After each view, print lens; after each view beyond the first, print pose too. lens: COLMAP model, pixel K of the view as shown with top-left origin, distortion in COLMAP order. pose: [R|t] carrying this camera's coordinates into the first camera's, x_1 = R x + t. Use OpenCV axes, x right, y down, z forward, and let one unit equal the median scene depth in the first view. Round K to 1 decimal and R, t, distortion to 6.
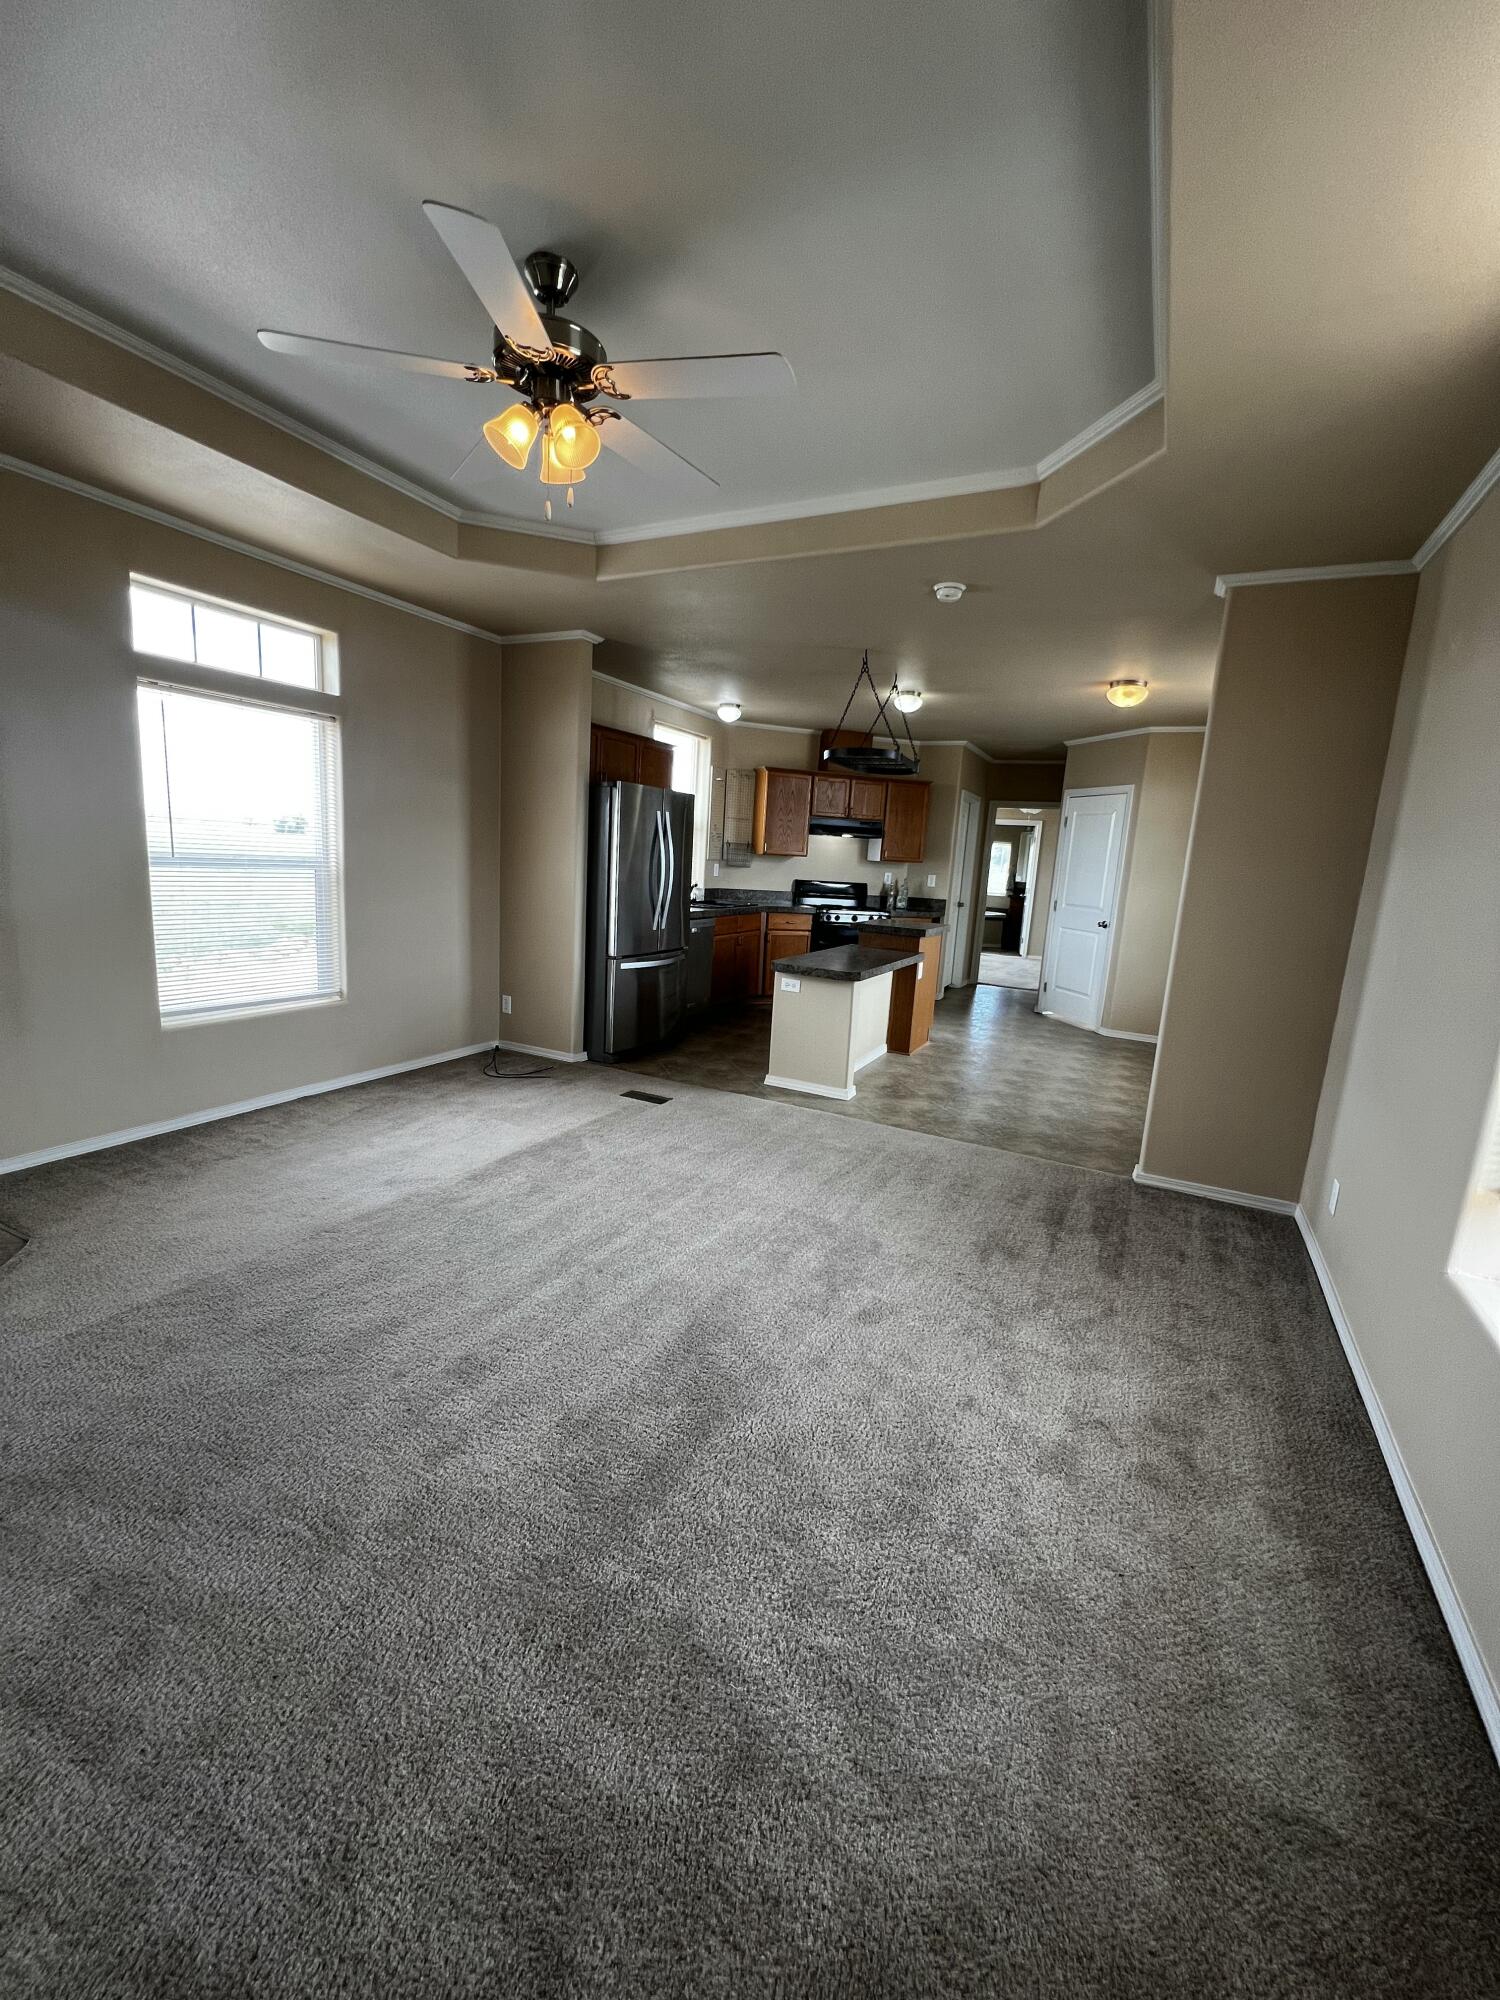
lens RADIAL K [[799.5, 0, 758.9], [0, 799.5, 993.7], [0, 0, 1]] dist [-0.004132, 0.000725]
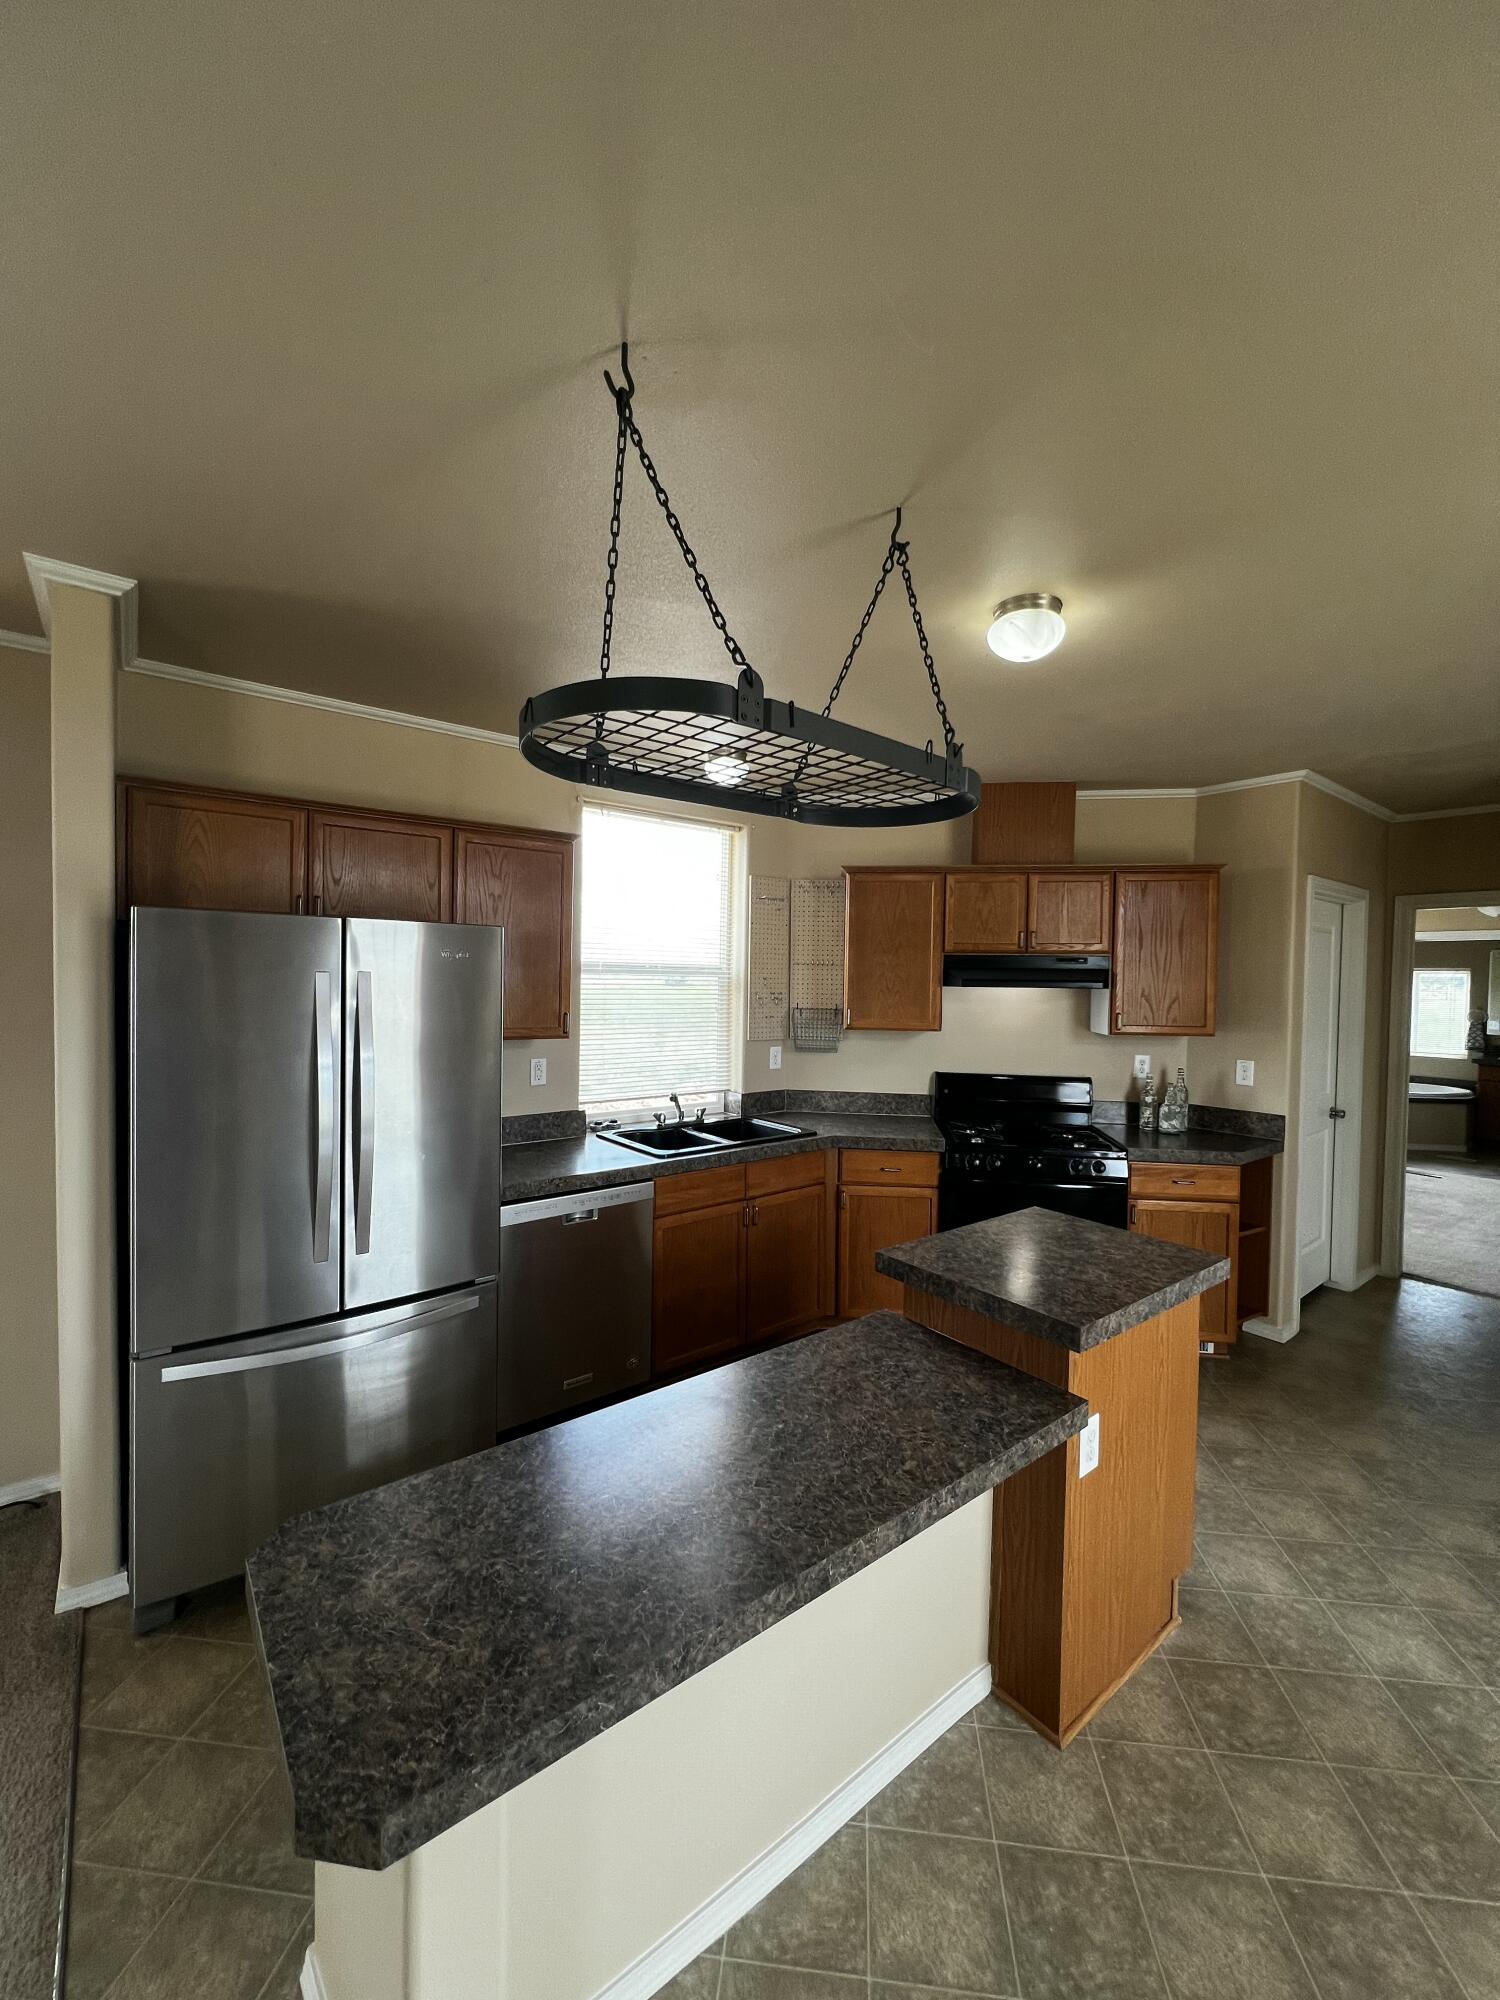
lens RADIAL K [[799.5, 0, 756.0], [0, 799.5, 995.0], [0, 0, 1]] dist [-0.004132, 0.000725]
pose [[0.905842, -0.033084, -0.422322, 0.176944], [-0.037802, 0.986655, -0.158374, -0.115385], [0.421926, 0.159426, 0.892503, 0.523226]]
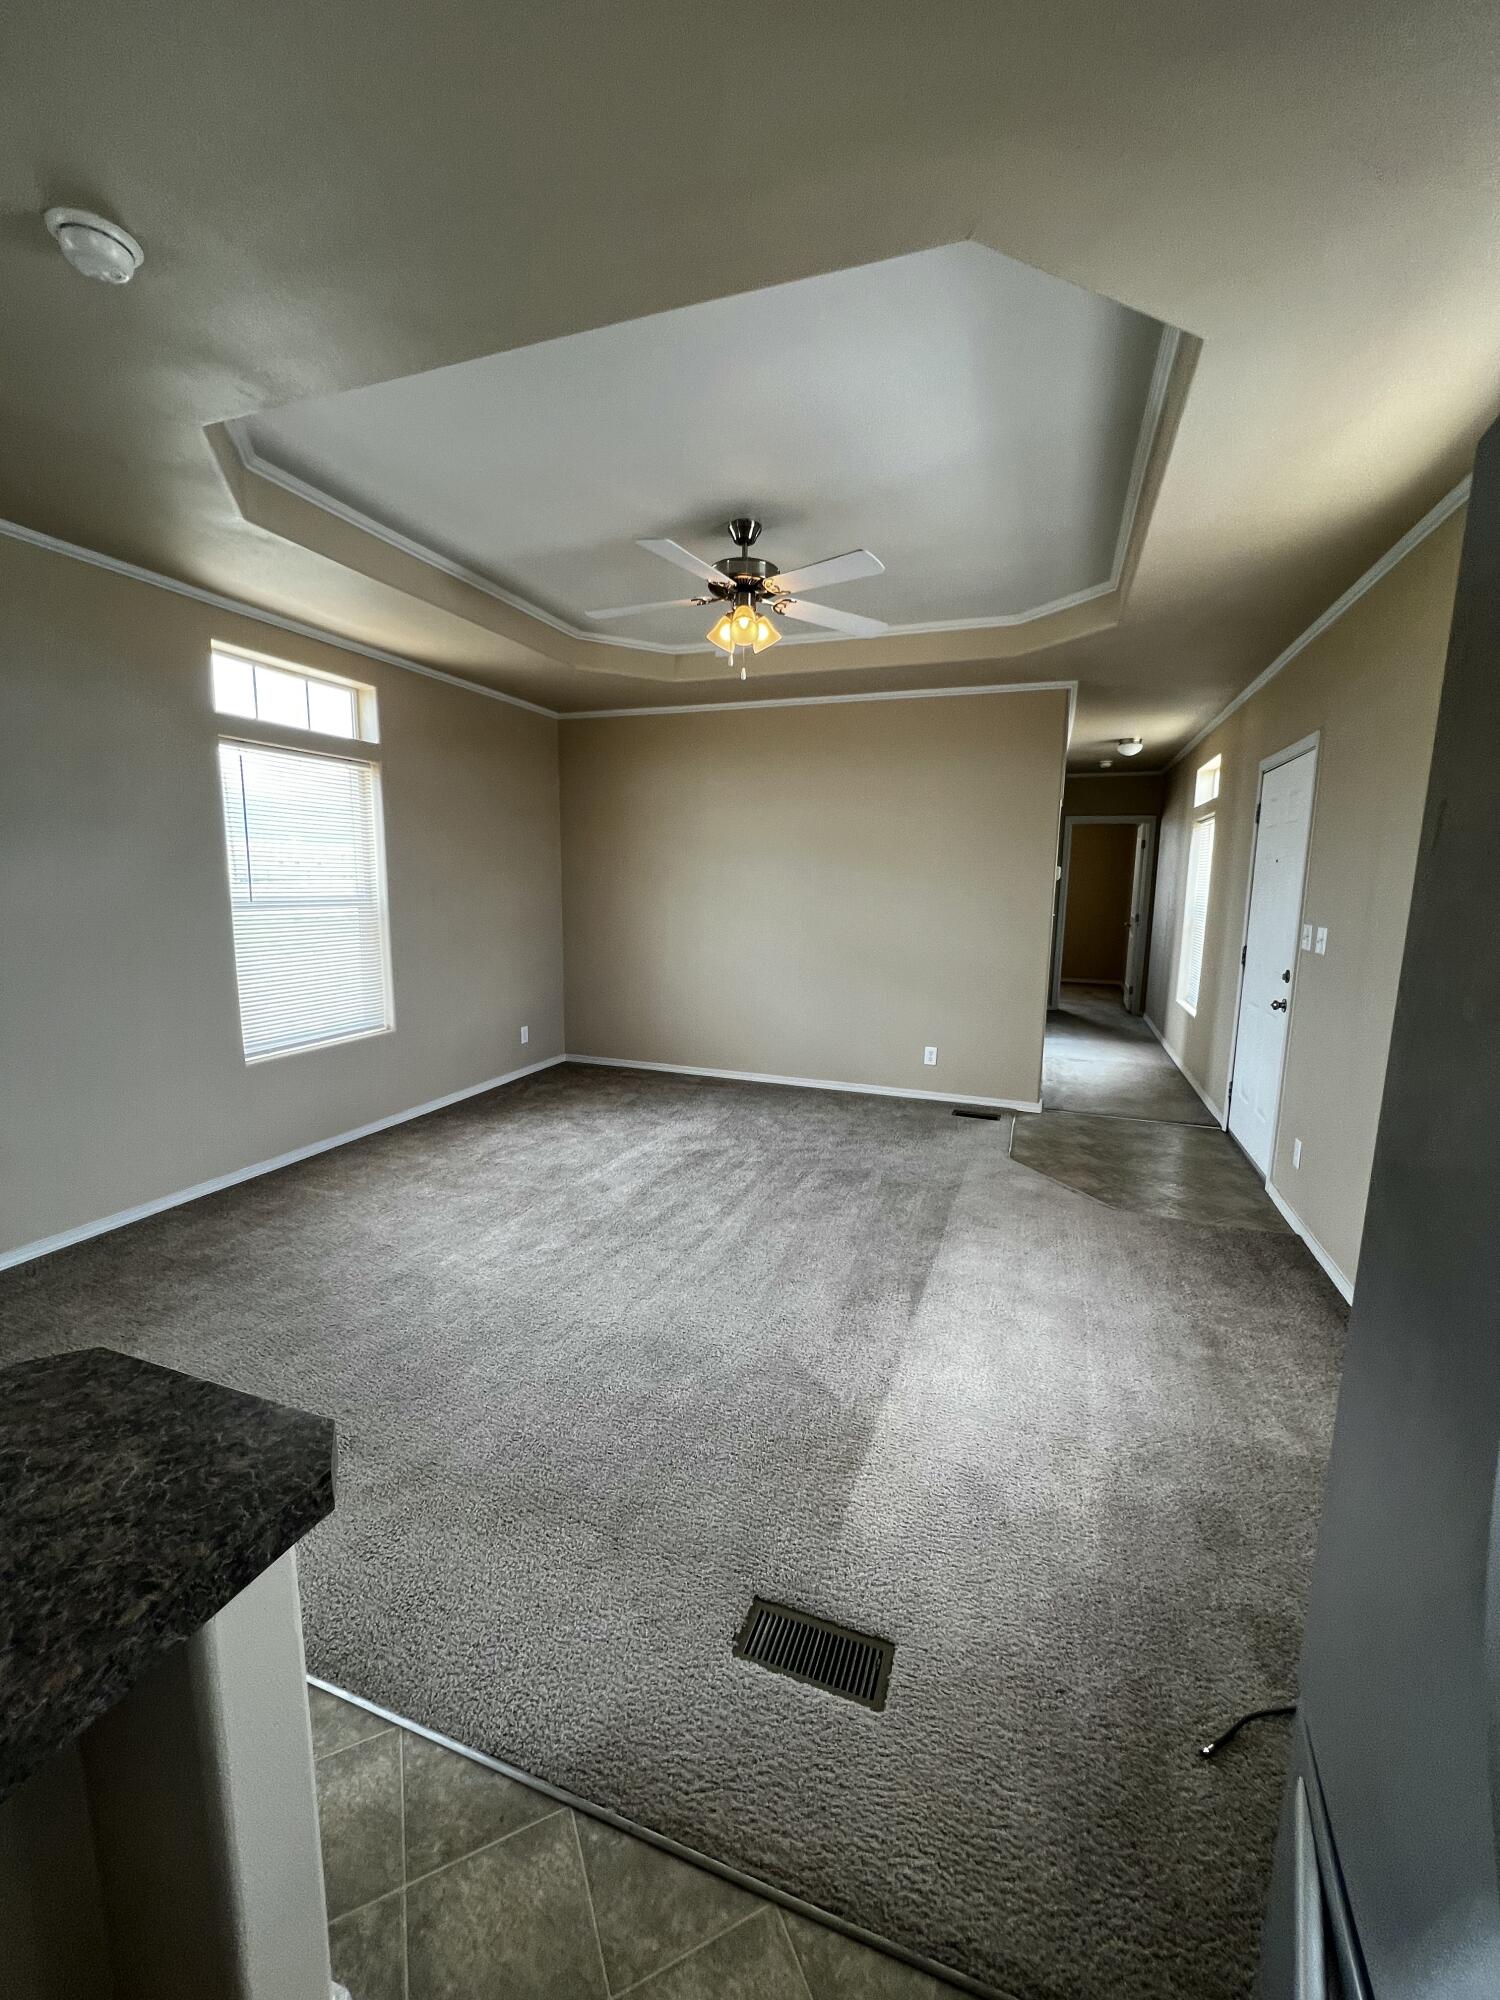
lens RADIAL K [[799.5, 0, 754.8], [0, 799.5, 1001.9], [0, 0, 1]] dist [-0.004132, 0.000725]
pose [[-0.989960, -0.055461, -0.130016, -0.035816], [-0.094184, 0.944691, 0.314146, -0.141790], [0.105402, 0.323238, -0.940430, 0.752643]]
